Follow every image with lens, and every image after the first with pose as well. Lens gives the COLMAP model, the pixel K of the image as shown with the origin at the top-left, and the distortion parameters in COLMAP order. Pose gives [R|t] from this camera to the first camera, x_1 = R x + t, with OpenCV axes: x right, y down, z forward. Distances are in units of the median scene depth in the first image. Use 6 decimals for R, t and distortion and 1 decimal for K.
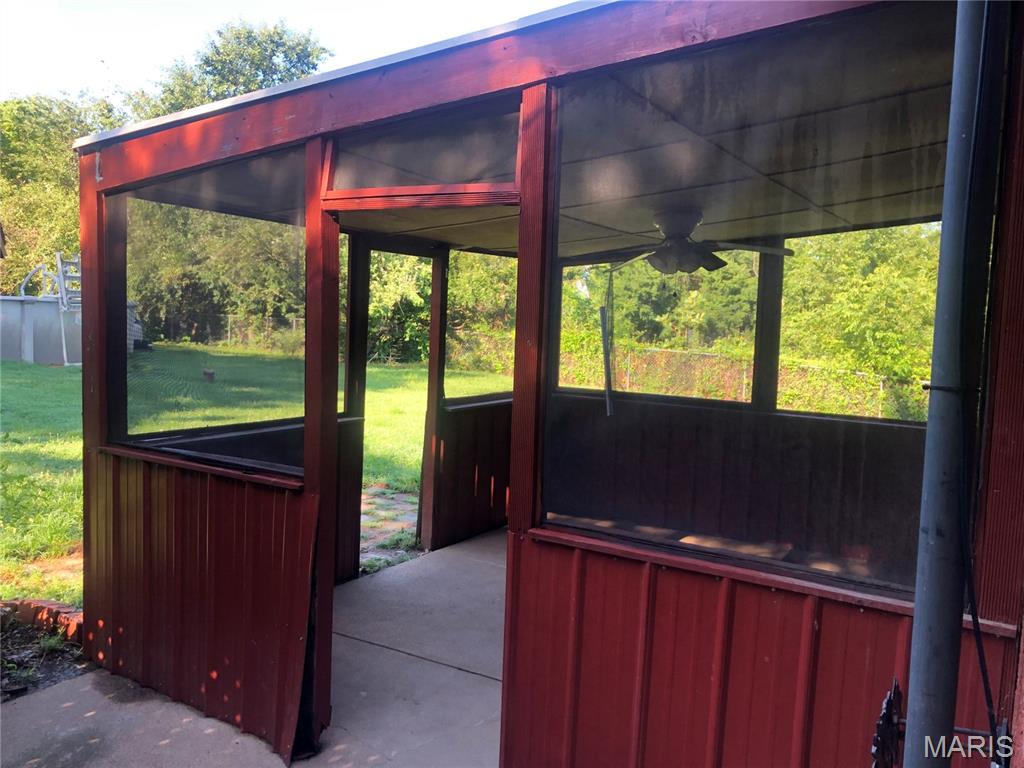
lens RADIAL K [[843.9, 0, 512.0], [0, 843.9, 384.0], [0, 0, 1]] dist [-0.001869, -0.000451]
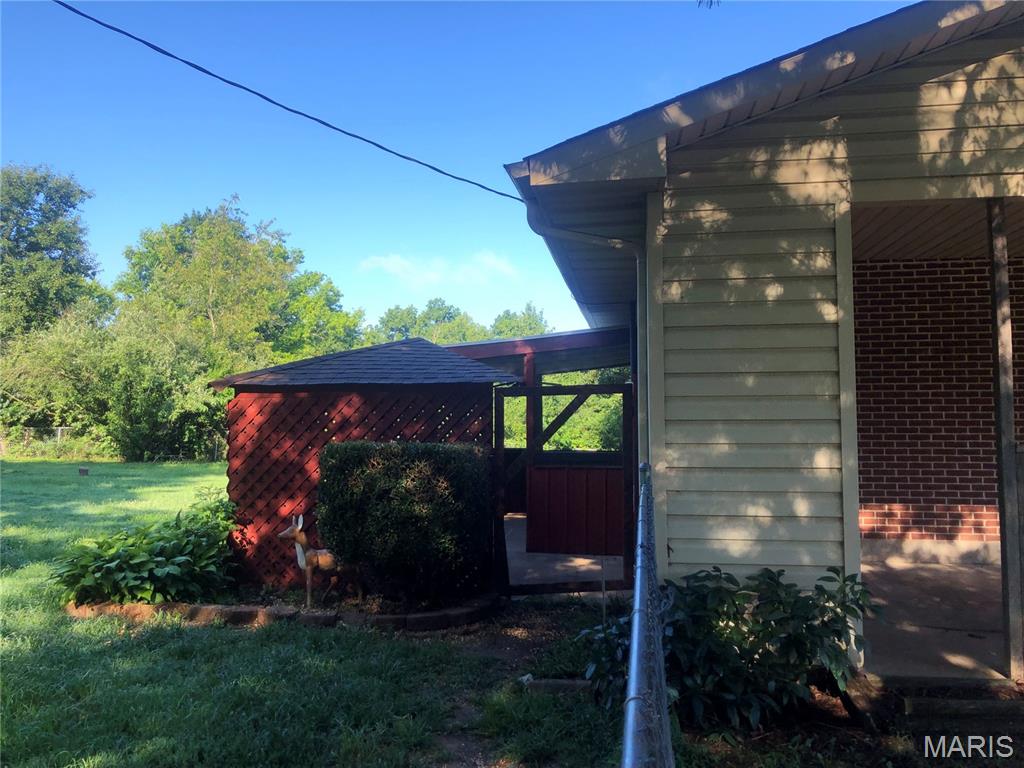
lens RADIAL K [[828.6, 0, 504.7], [0, 828.6, 369.0], [0, 0, 1]] dist [0.001060, 0.005138]
pose [[0.923460, -0.019178, 0.383215, -0.155219], [0.069976, 0.990418, -0.119059, 0.018285], [-0.377260, 0.136762, 0.915954, -0.250467]]
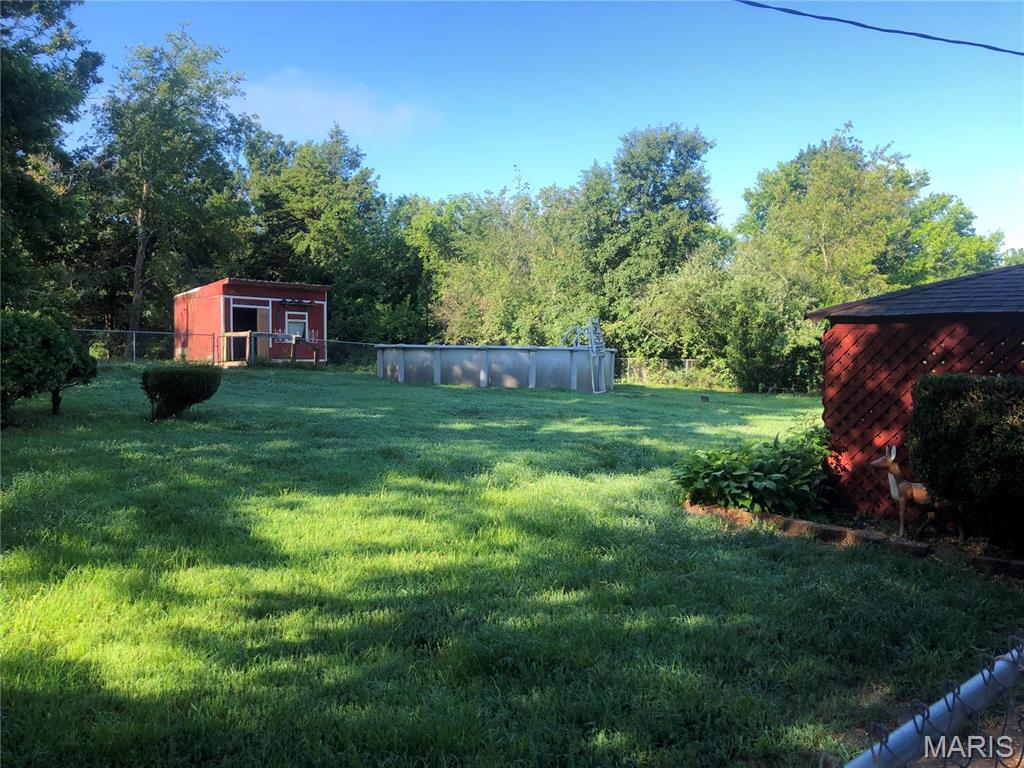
lens RADIAL K [[828.6, 0, 504.7], [0, 828.6, 369.0], [0, 0, 1]] dist [0.001060, 0.005138]
pose [[0.948710, -0.020580, -0.315476, -0.148327], [-0.001087, 0.997661, -0.068352, 0.022365], [0.316145, 0.065189, 0.946469, -0.268558]]
